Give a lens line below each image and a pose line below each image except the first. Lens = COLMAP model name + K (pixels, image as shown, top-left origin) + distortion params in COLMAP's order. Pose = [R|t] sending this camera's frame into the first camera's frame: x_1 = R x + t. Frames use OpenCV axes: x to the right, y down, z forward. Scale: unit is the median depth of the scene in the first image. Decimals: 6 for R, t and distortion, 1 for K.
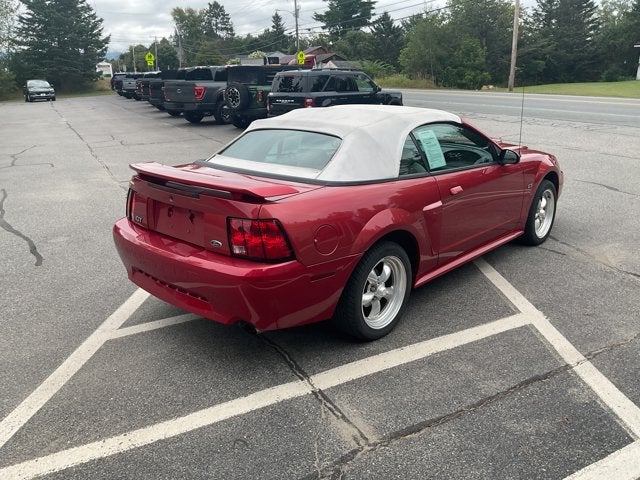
lens RADIAL K [[527.7, 0, 318.5], [0, 527.7, 238.2], [0, 0, 1]] dist [0.059788, -0.111718]
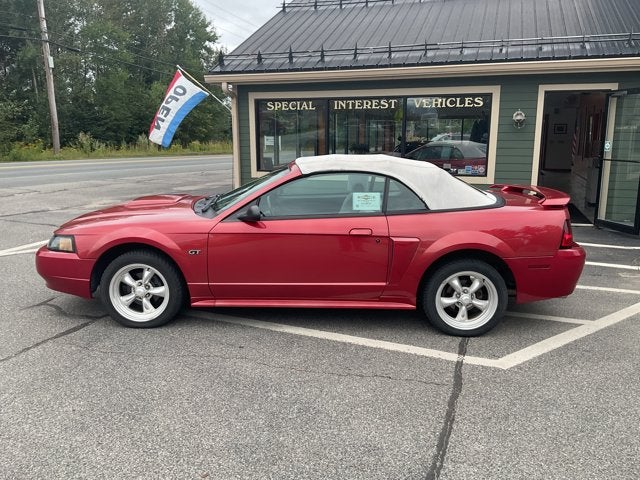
lens RADIAL K [[527.7, 0, 314.9], [0, 527.7, 245.3], [0, 0, 1]] dist [0.059788, -0.111718]
pose [[-0.655175, -0.143339, 0.741754, -0.755434], [0.221169, 0.902427, 0.369743, -0.525195], [-0.722378, 0.406300, -0.559546, 1.819264]]
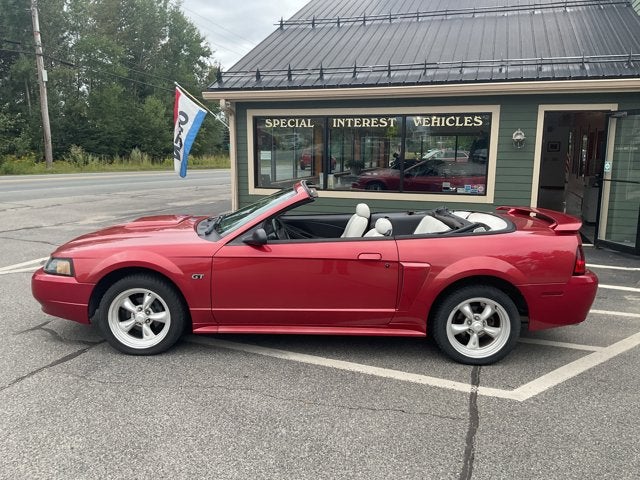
lens RADIAL K [[527.7, 0, 314.9], [0, 527.7, 244.0], [0, 0, 1]] dist [0.059788, -0.111718]
pose [[-0.666179, -0.125511, 0.735155, -0.711367], [0.211194, 0.913639, 0.347362, -0.538952], [-0.715264, 0.386666, -0.582140, 1.815389]]
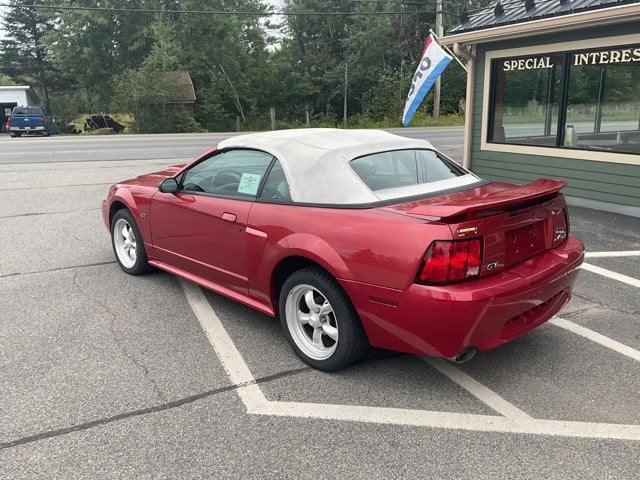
lens RADIAL K [[527.7, 0, 315.7], [0, 527.7, 242.8], [0, 0, 1]] dist [0.059788, -0.111718]
pose [[0.063180, -0.242949, 0.967979, -0.940553], [0.301367, 0.929283, 0.213567, -0.268615], [-0.951413, 0.278224, 0.131929, 0.948671]]
